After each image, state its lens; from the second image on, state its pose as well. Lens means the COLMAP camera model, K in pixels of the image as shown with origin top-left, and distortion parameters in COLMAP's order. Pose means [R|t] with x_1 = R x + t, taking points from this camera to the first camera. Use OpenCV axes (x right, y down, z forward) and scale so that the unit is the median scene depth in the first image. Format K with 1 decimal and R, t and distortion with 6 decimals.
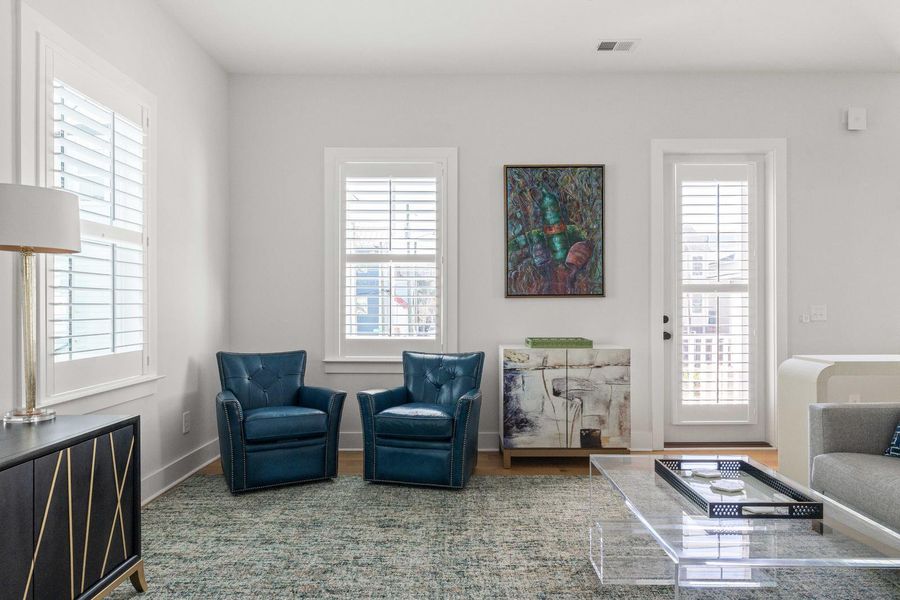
lens RADIAL K [[562.5, 0, 447.6], [0, 562.5, 309.2], [0, 0, 1]] dist [-0.002731, -0.001161]
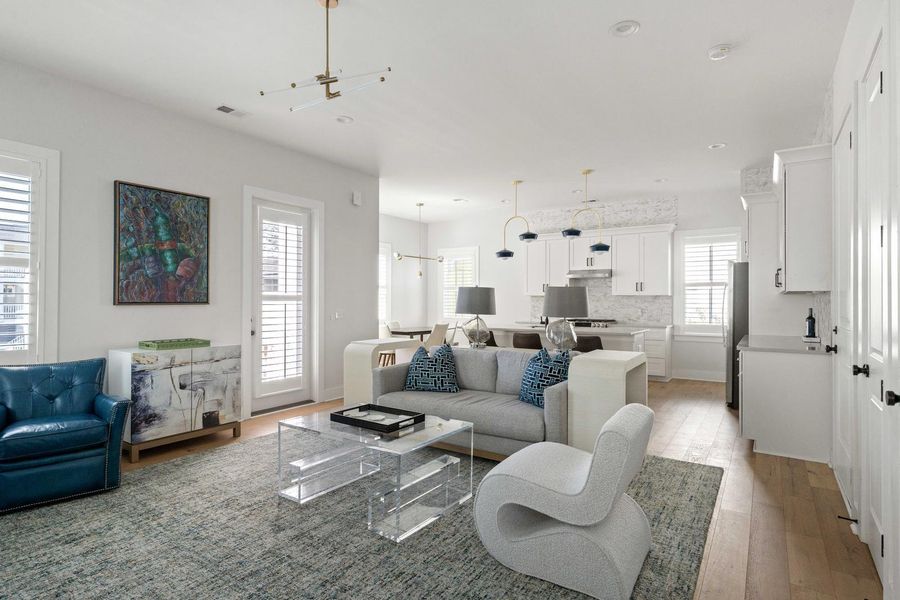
lens RADIAL K [[471.4, 0, 450.0], [0, 471.4, 300.0], [0, 0, 1]] dist [0.003067, 0.000613]
pose [[0.556983, 0.005368, 0.830506, -0.298087], [-0.000777, 0.999982, -0.005942, -0.026148], [-0.830523, 0.002665, 0.556978, -0.020132]]
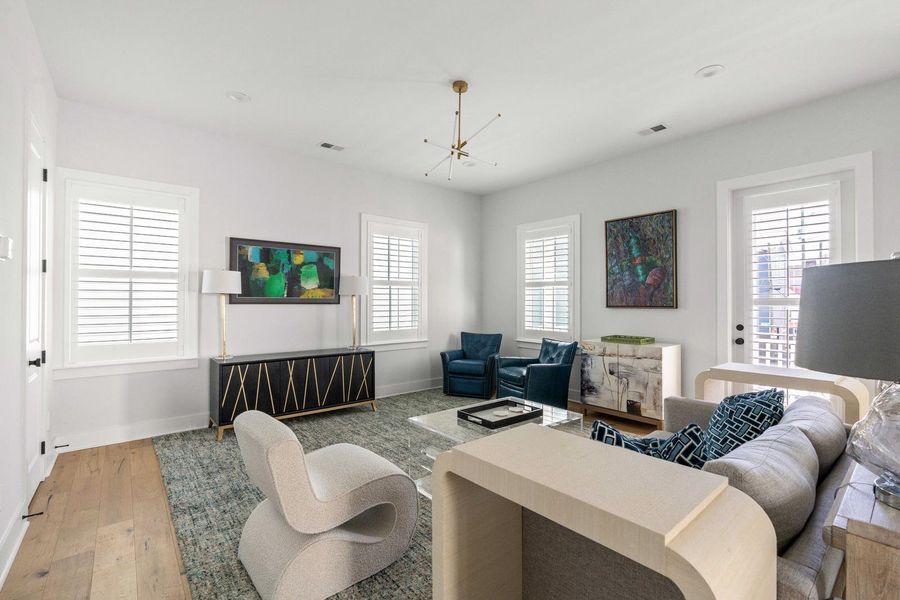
lens RADIAL K [[404.4, 0, 450.0], [0, 404.4, 300.0], [0, 0, 1]] dist [-0.000617, 0.000403]
pose [[0.640072, 0.000805, -0.768315, 0.698580], [-0.007910, 0.999953, -0.005542, -0.033460], [0.768274, 0.009625, 0.640048, -0.024099]]
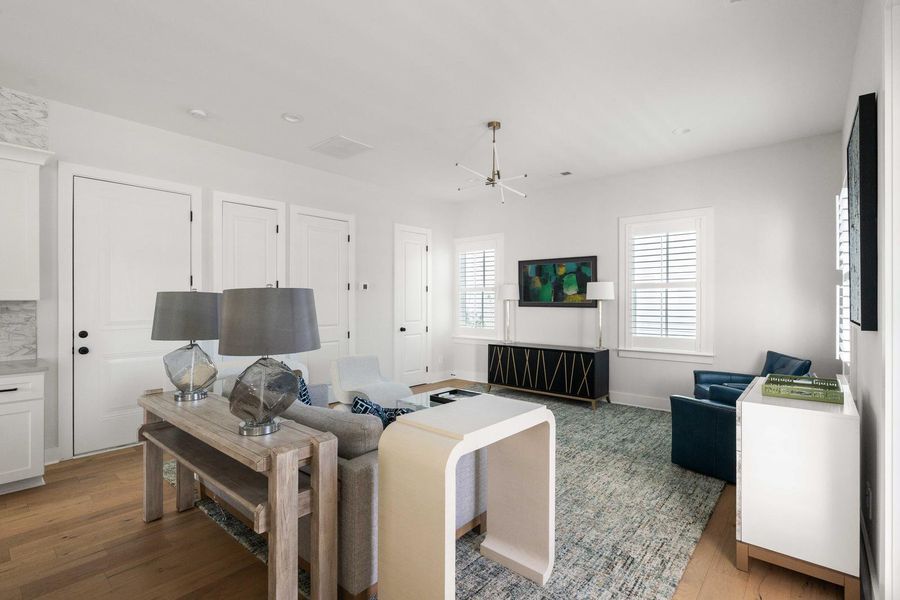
lens RADIAL K [[415.0, 0, 453.6], [0, 415.0, 297.6], [0, 0, 1]] dist [-0.002217, 0.000010]
pose [[-0.638792, -0.002328, -0.769376, 0.891242], [-0.002020, 0.999997, -0.001348, -0.055369], [0.769376, 0.000693, -0.638795, 0.984031]]
